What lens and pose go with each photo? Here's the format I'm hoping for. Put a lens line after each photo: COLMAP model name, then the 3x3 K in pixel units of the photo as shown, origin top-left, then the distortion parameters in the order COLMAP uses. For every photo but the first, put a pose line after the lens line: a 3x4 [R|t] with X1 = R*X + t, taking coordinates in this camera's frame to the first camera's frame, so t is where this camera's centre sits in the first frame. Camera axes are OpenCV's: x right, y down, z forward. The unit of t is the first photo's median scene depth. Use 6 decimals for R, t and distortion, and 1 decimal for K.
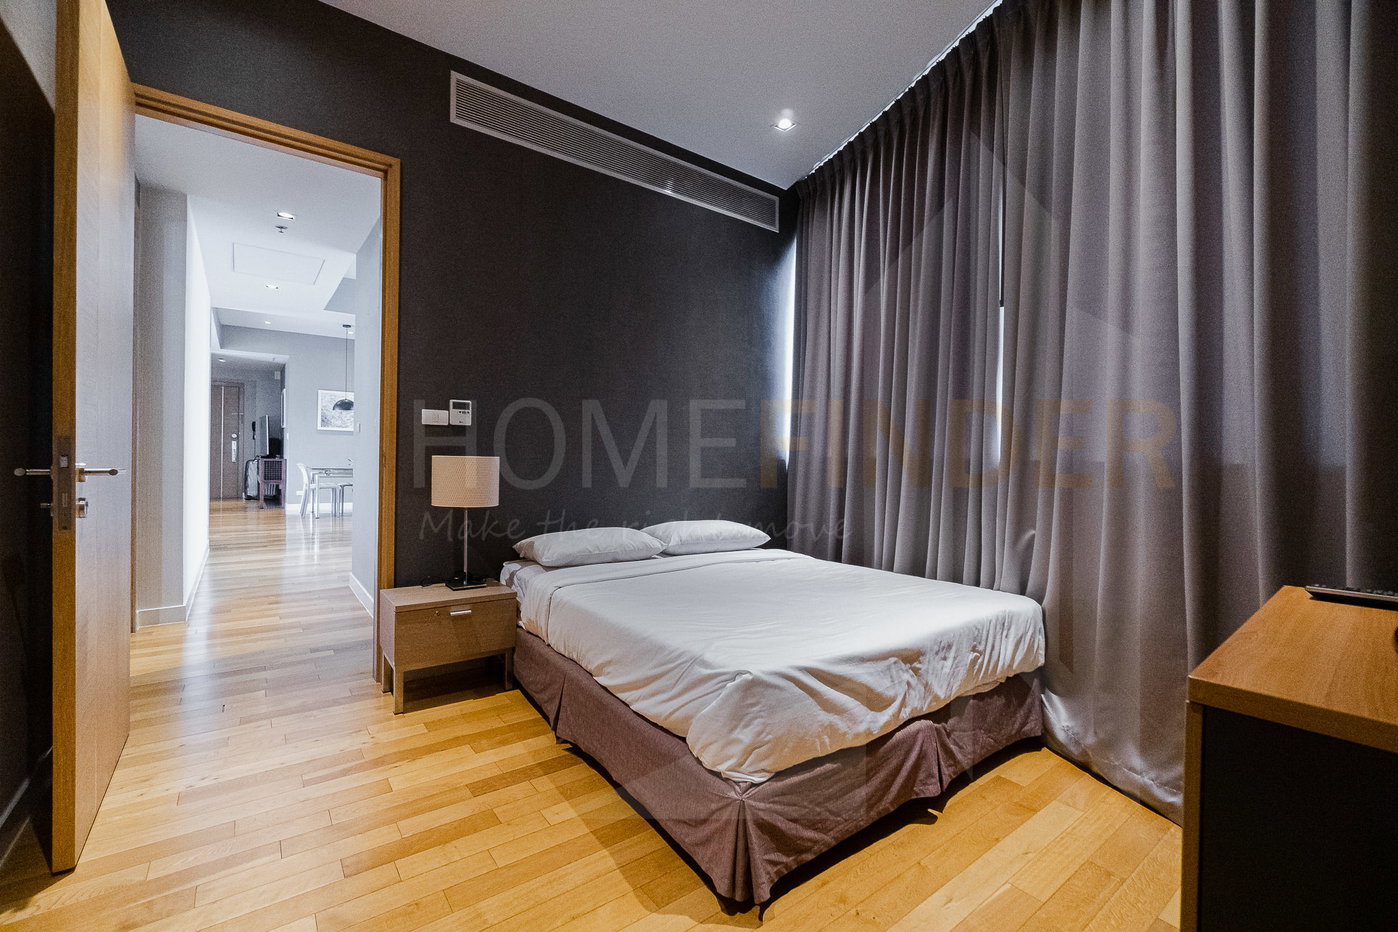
lens RADIAL K [[595.1, 0, 699.0], [0, 595.1, 466.0], [0, 0, 1]] dist [0.000054, -0.000079]
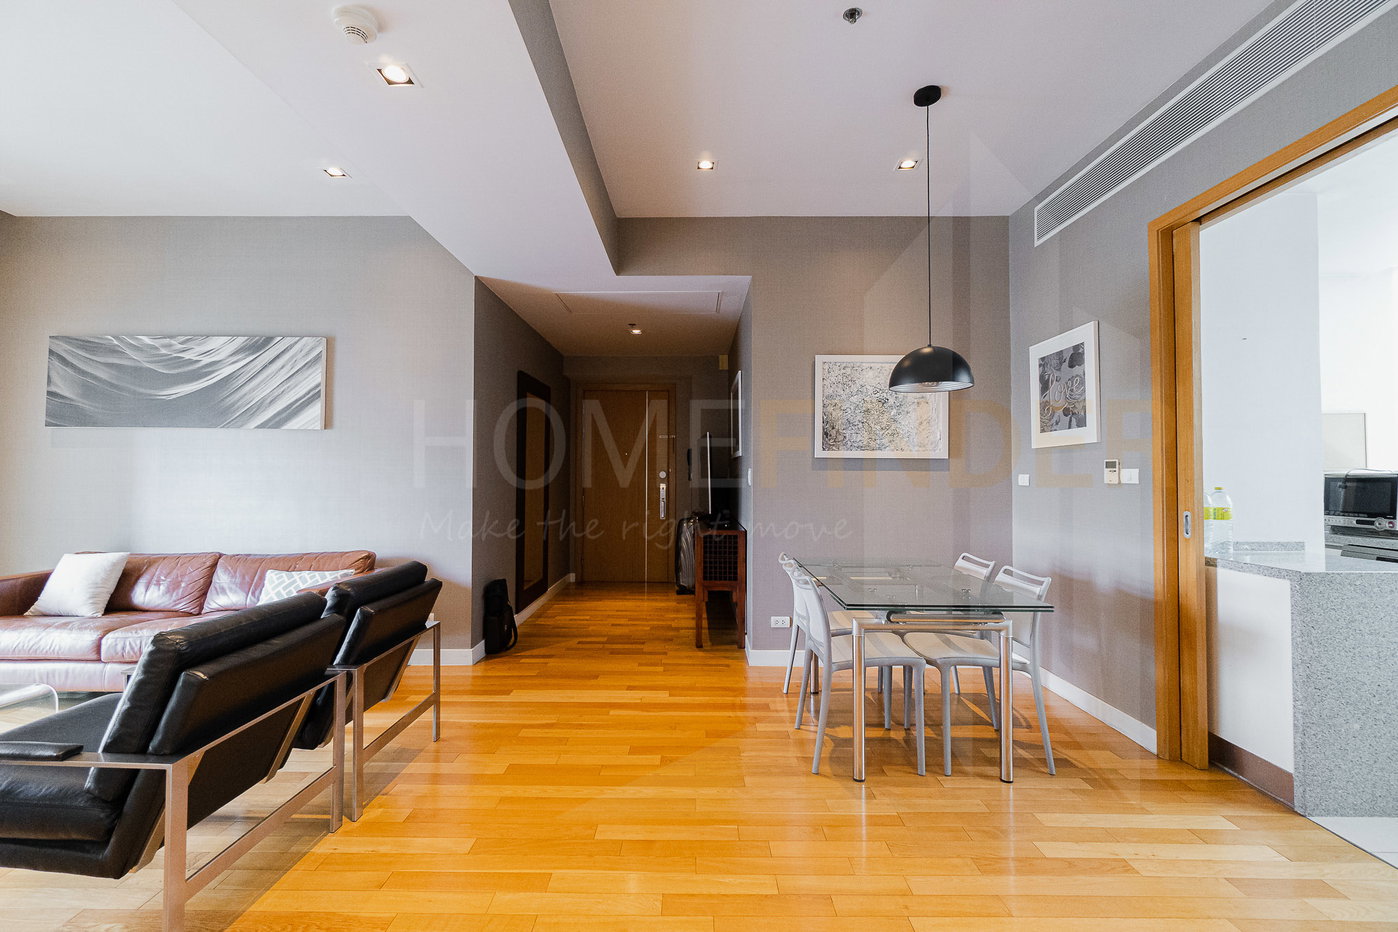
lens RADIAL K [[595.1, 0, 699.0], [0, 595.1, 466.0], [0, 0, 1]] dist [0.000054, -0.000079]
pose [[0.797511, -0.028829, -0.602615, -0.421632], [0.004942, 0.999136, -0.041258, -0.036425], [0.603284, 0.029926, 0.796965, 0.583877]]
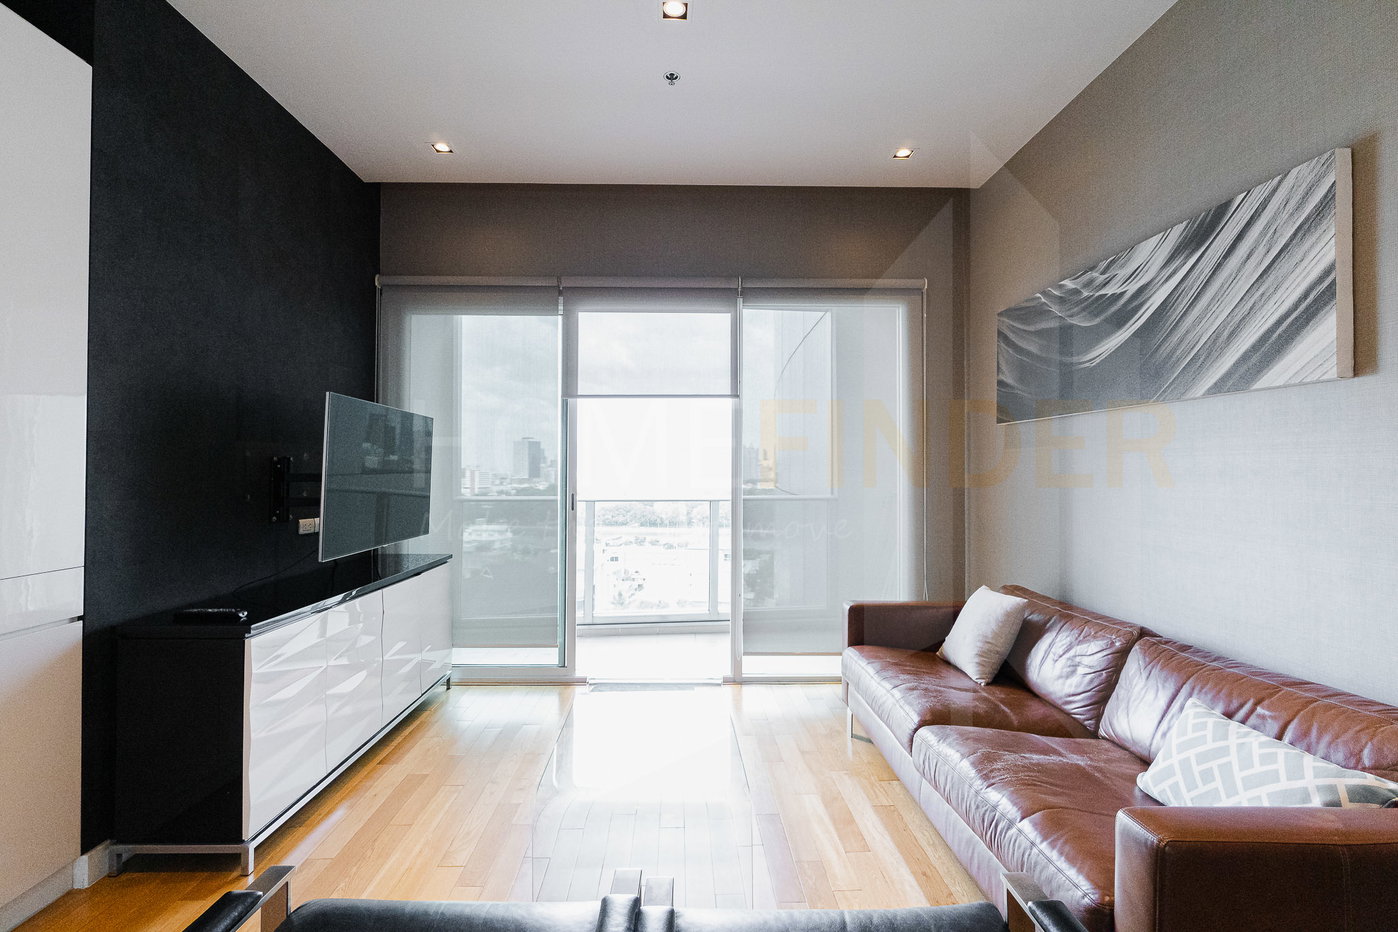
lens RADIAL K [[643.1, 0, 699.0], [0, 643.1, 466.0], [0, 0, 1]] dist [0.000685, 0.000228]
pose [[-0.586307, -0.026355, -0.809660, -0.740699], [-0.020702, 0.999632, -0.017547, -0.055289], [0.809824, 0.006473, -0.586637, 0.784924]]
